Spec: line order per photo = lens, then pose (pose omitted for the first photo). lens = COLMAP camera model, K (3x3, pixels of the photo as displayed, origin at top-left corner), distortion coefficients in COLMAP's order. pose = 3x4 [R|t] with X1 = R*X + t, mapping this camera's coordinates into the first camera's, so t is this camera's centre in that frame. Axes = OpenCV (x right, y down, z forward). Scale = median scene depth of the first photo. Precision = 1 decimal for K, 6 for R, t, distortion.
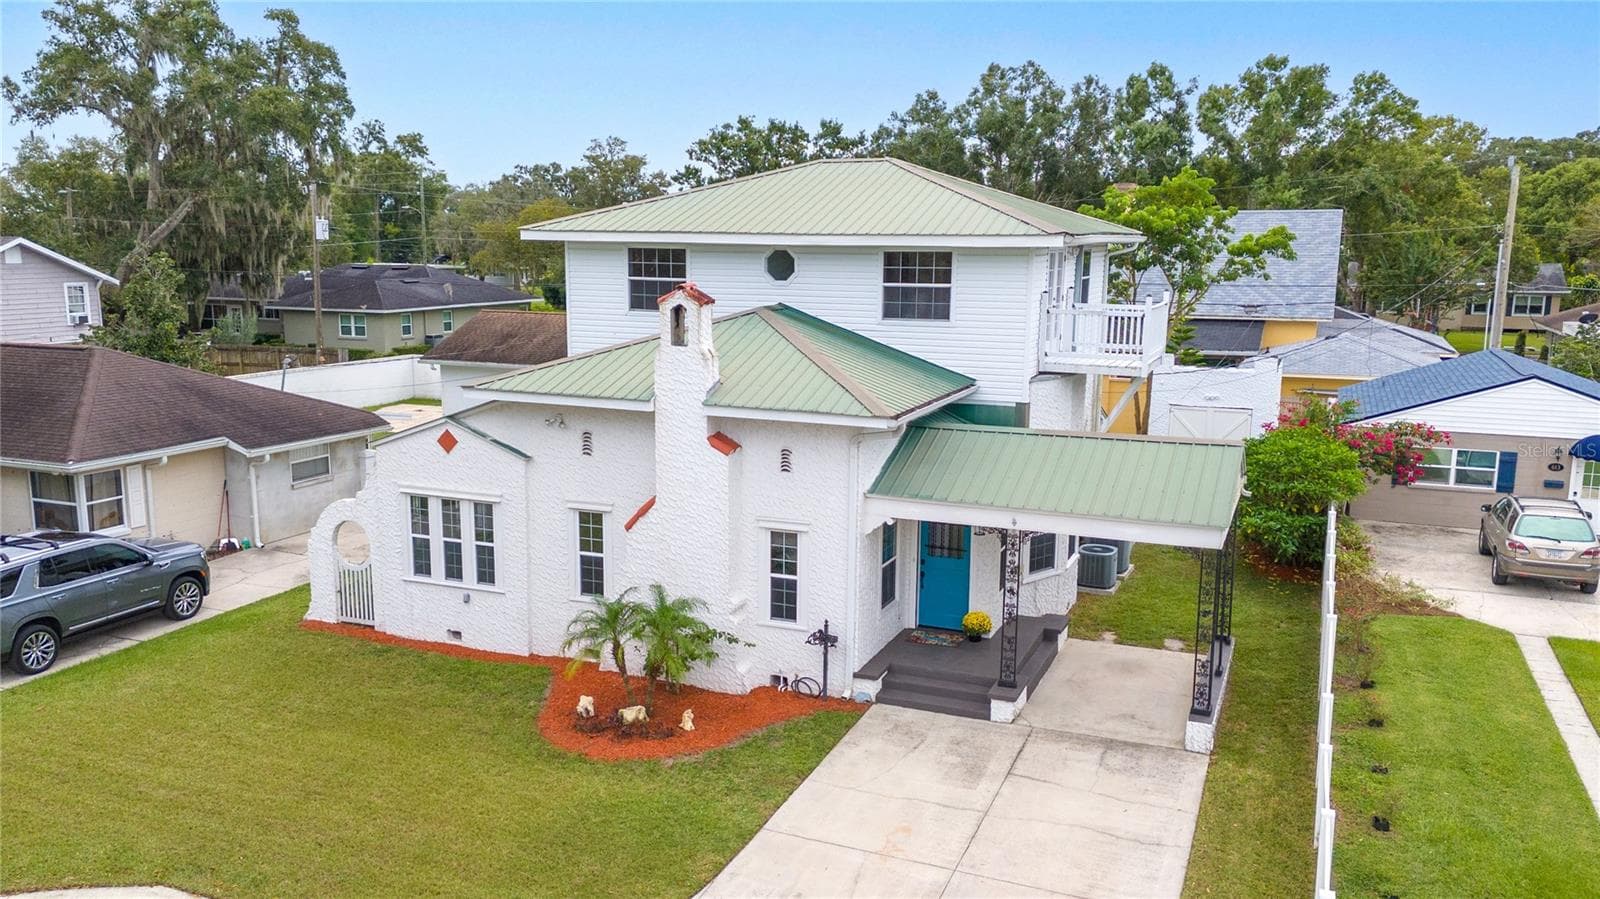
lens RADIAL K [[1278.4, 0, 793.3], [0, 1278.4, 502.2], [0, 0, 1]] dist [0.039150, -0.008945]
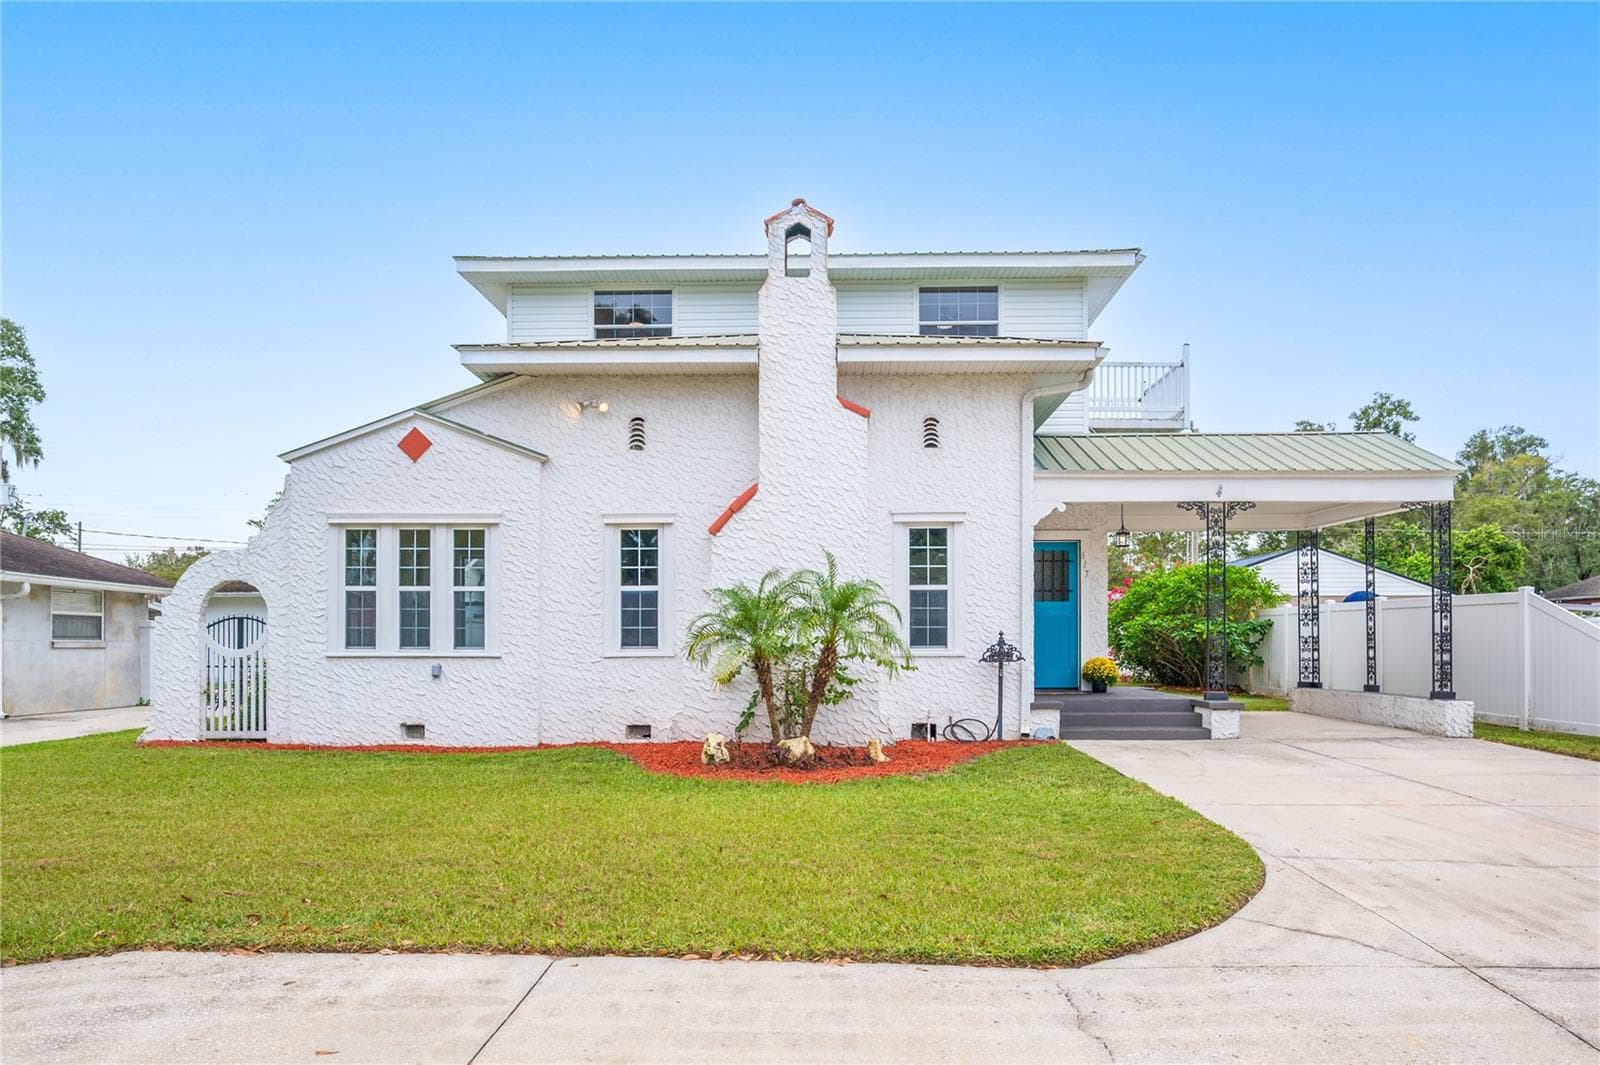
lens RADIAL K [[1055.2, 0, 816.8], [0, 1055.2, 656.1], [0, 0, 1]] dist [-0.013390, 0.001369]
pose [[0.932663, -0.013377, 0.360501, -0.268663], [0.082712, 0.980621, -0.177599, 0.184993], [-0.351139, 0.195458, 0.915695, 0.405752]]
